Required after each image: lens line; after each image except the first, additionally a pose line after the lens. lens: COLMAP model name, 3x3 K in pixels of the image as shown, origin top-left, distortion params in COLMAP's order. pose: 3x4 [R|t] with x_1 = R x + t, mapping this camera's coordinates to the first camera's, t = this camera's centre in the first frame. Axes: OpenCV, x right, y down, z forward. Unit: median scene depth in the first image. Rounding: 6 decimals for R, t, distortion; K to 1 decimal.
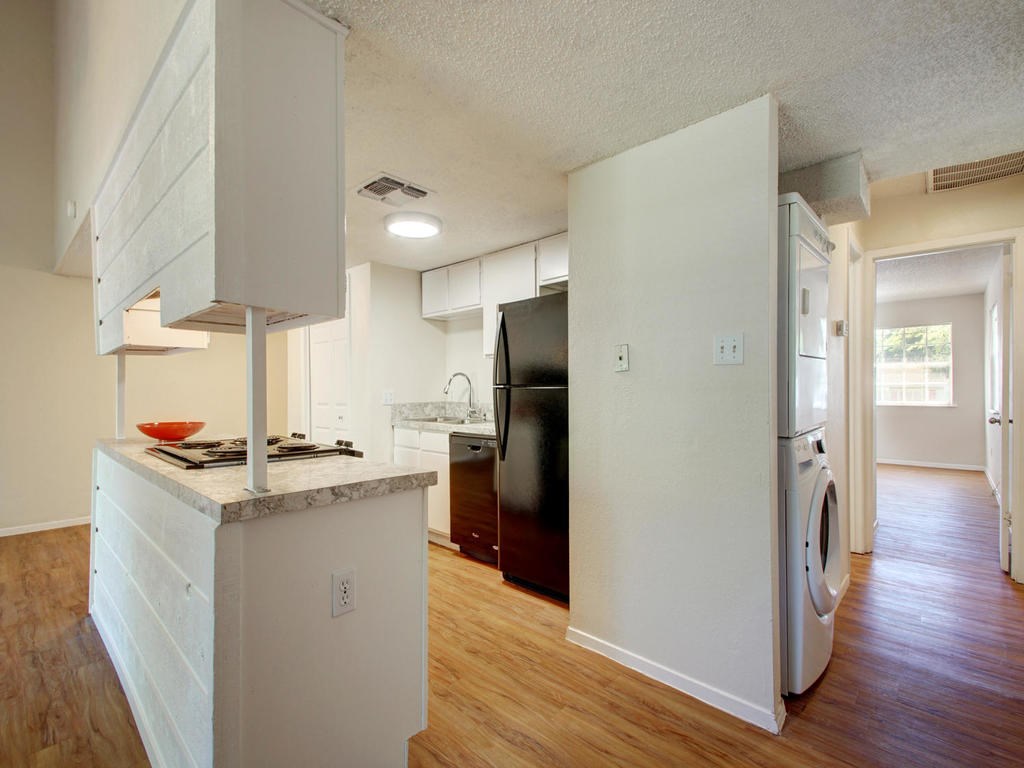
lens RADIAL K [[465.4, 0, 512.6], [0, 465.4, 389.7], [0, 0, 1]] dist [0.022229, -0.010823]
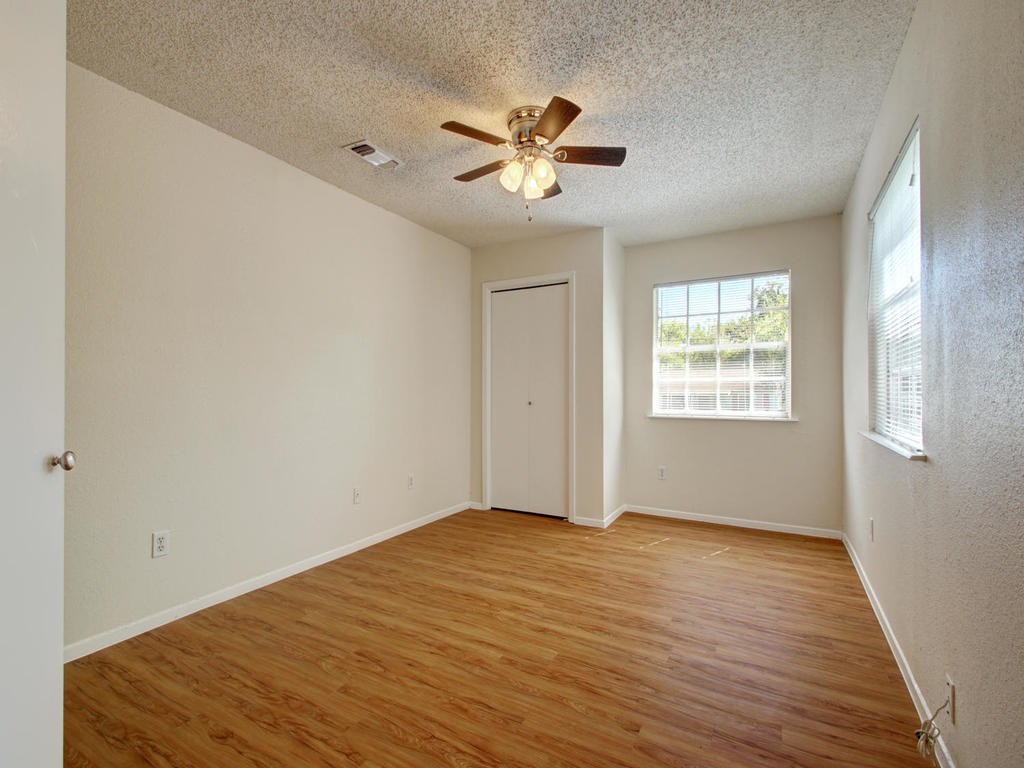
lens RADIAL K [[465.4, 0, 512.6], [0, 465.4, 389.7], [0, 0, 1]] dist [0.022229, -0.010823]
pose [[0.972124, -0.001354, 0.234465, 0.709534], [0.000645, 0.999995, 0.003098, -0.003841], [-0.234468, -0.002861, 0.972120, 0.788846]]
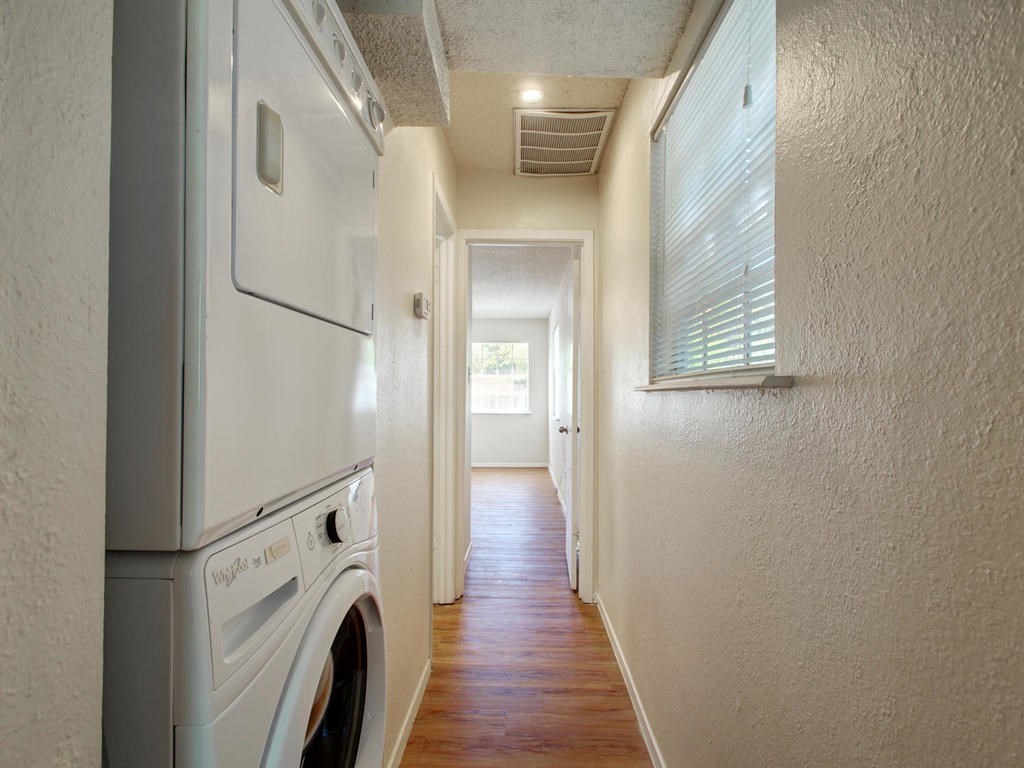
lens RADIAL K [[465.4, 0, 512.6], [0, 465.4, 389.7], [0, 0, 1]] dist [0.022229, -0.010823]
pose [[0.748524, 0.018520, 0.662848, 0.210425], [-0.007116, 0.999777, -0.019898, 0.000929], [-0.663069, 0.010178, 0.748489, 0.243207]]
